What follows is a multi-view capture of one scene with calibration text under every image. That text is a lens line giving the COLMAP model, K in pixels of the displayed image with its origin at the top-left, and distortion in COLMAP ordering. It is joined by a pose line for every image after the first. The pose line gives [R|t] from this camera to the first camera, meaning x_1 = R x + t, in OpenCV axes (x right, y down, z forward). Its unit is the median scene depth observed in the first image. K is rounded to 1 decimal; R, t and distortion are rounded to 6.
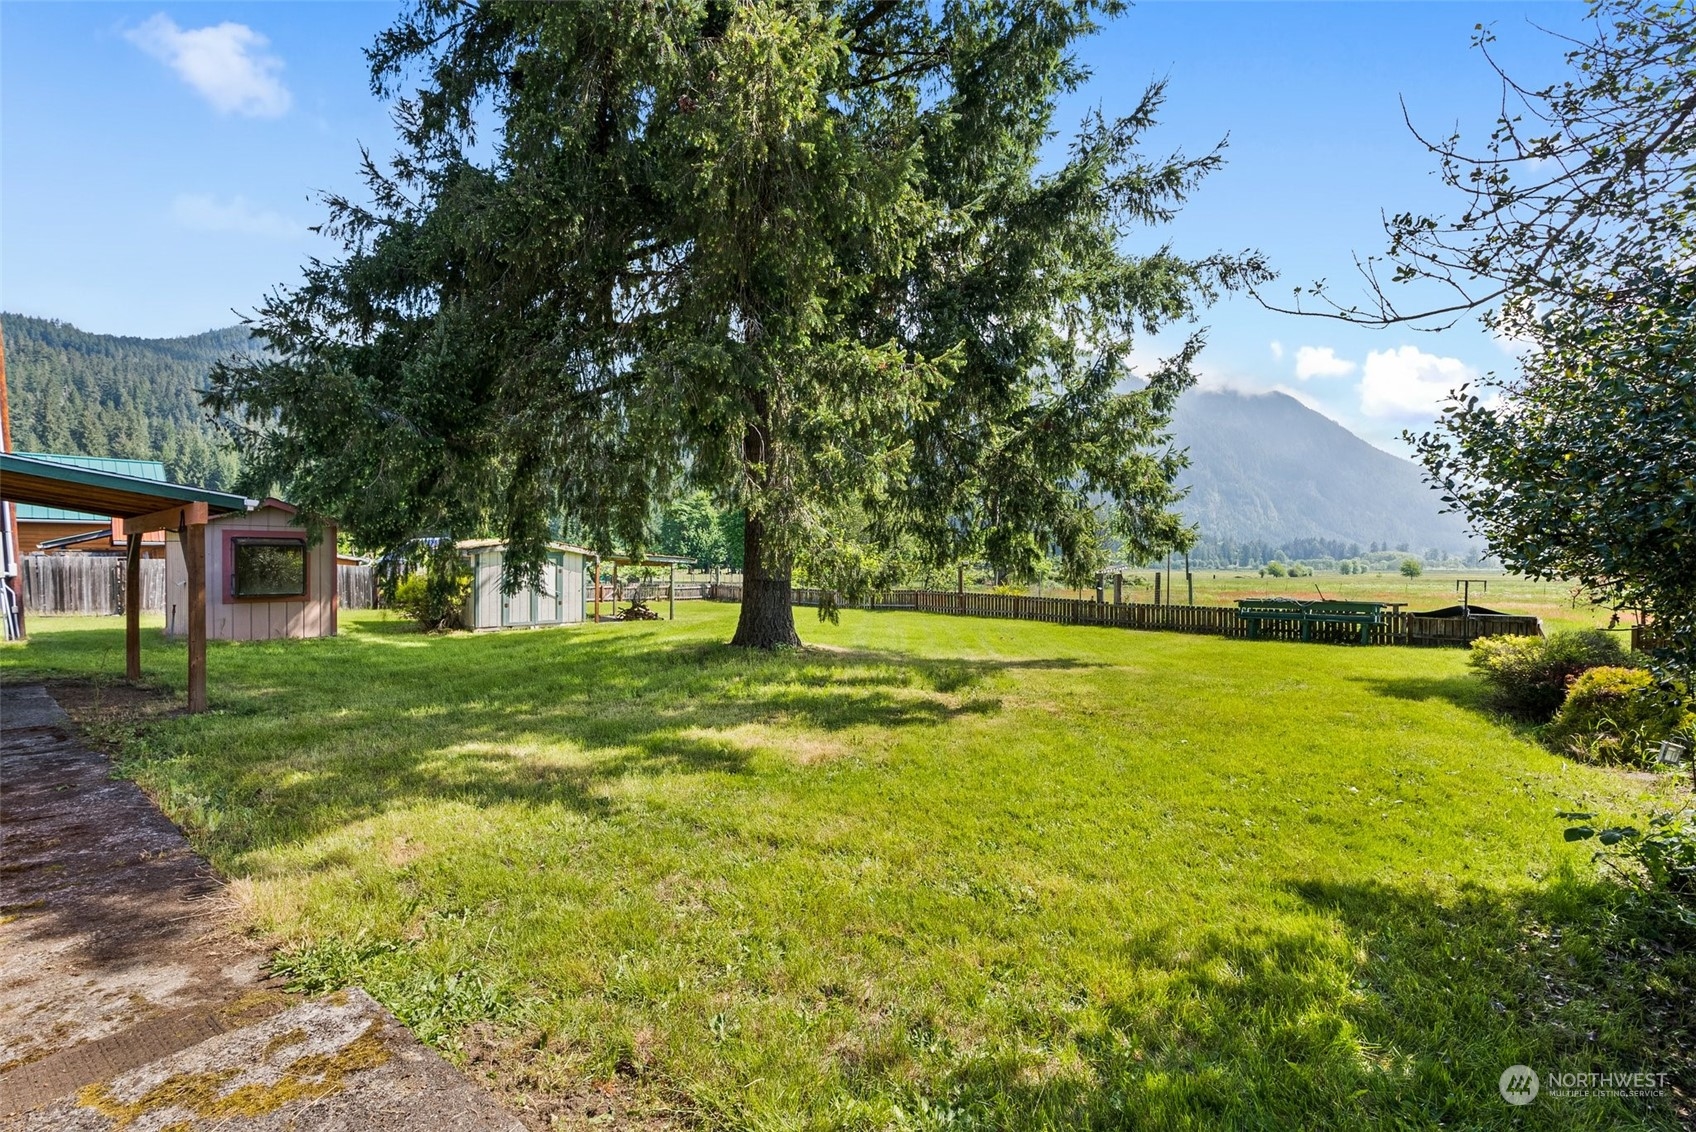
lens RADIAL K [[766.4, 0, 843.1], [0, 766.4, 566.4], [0, 0, 1]] dist [0.000988, 0.000142]
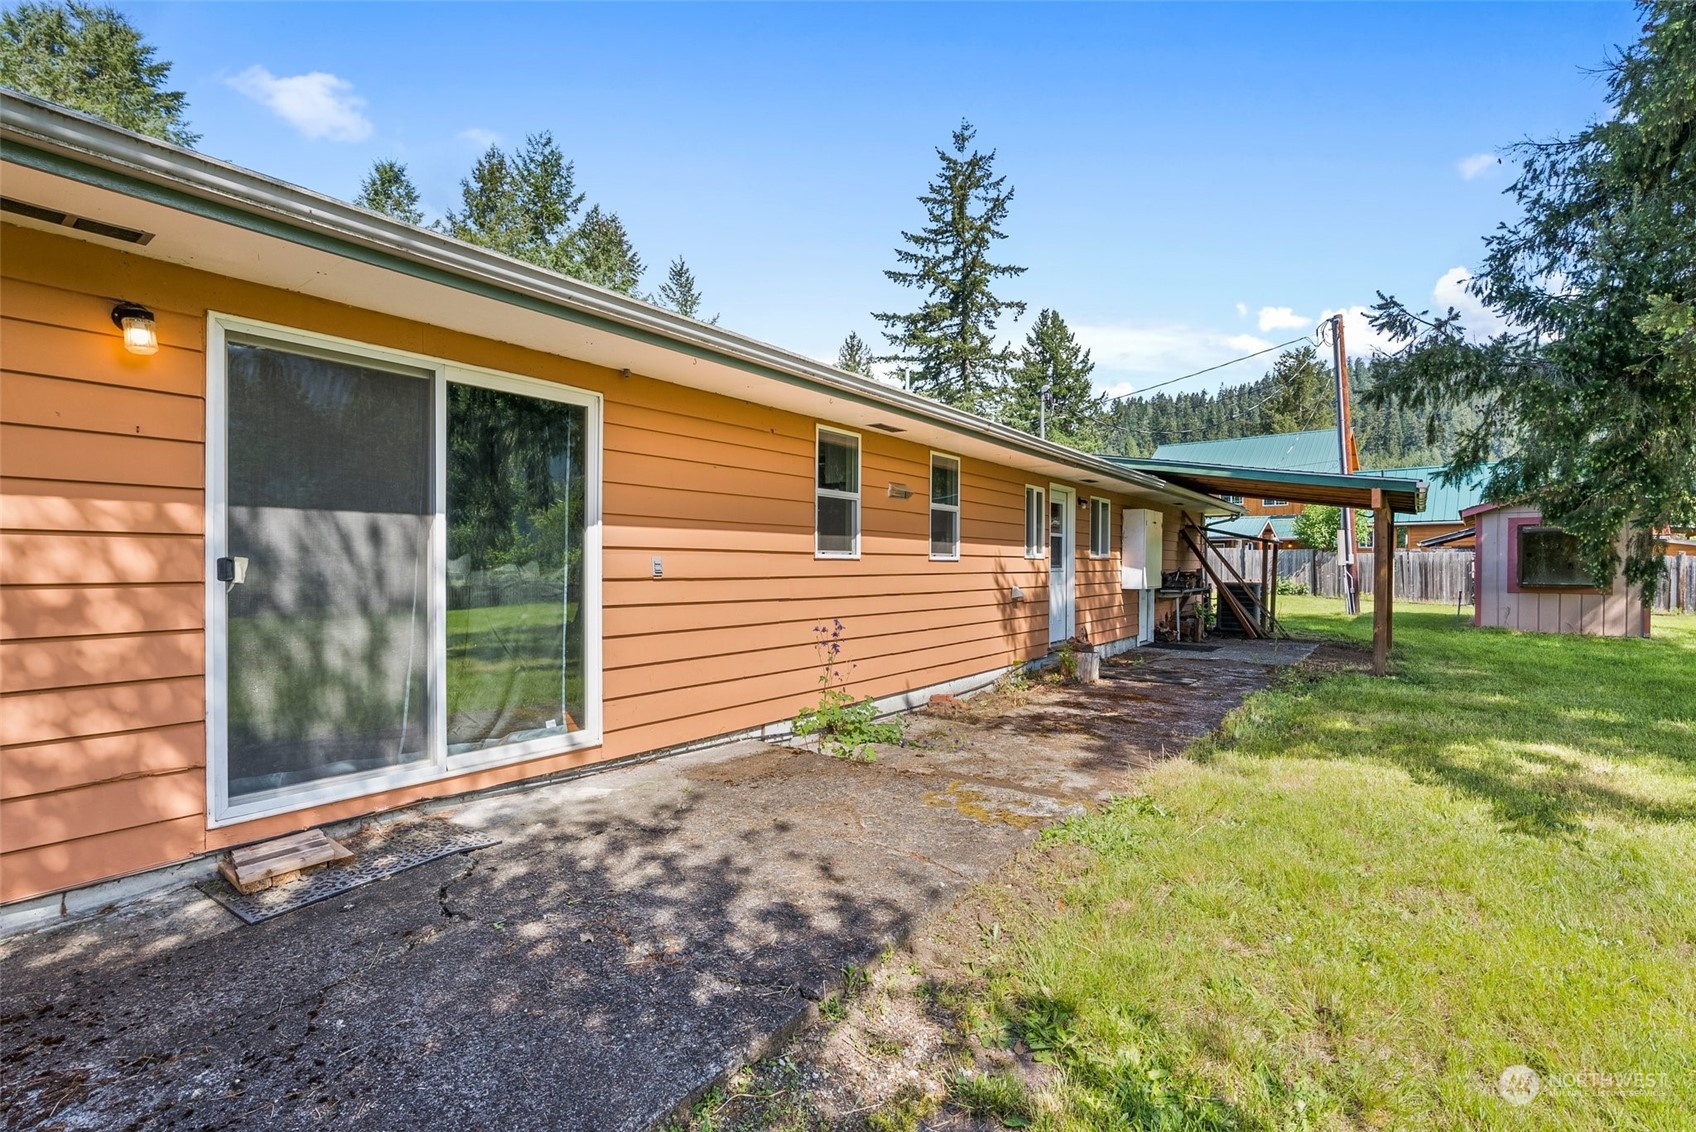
lens RADIAL K [[766.4, 0, 843.0], [0, 766.4, 566.9], [0, 0, 1]] dist [0.000988, 0.000142]
pose [[0.047732, 0.000293, -0.998860, 0.148861], [-0.004726, 0.999989, 0.000067, 0.019912], [0.998849, 0.004717, 0.047733, 0.091925]]
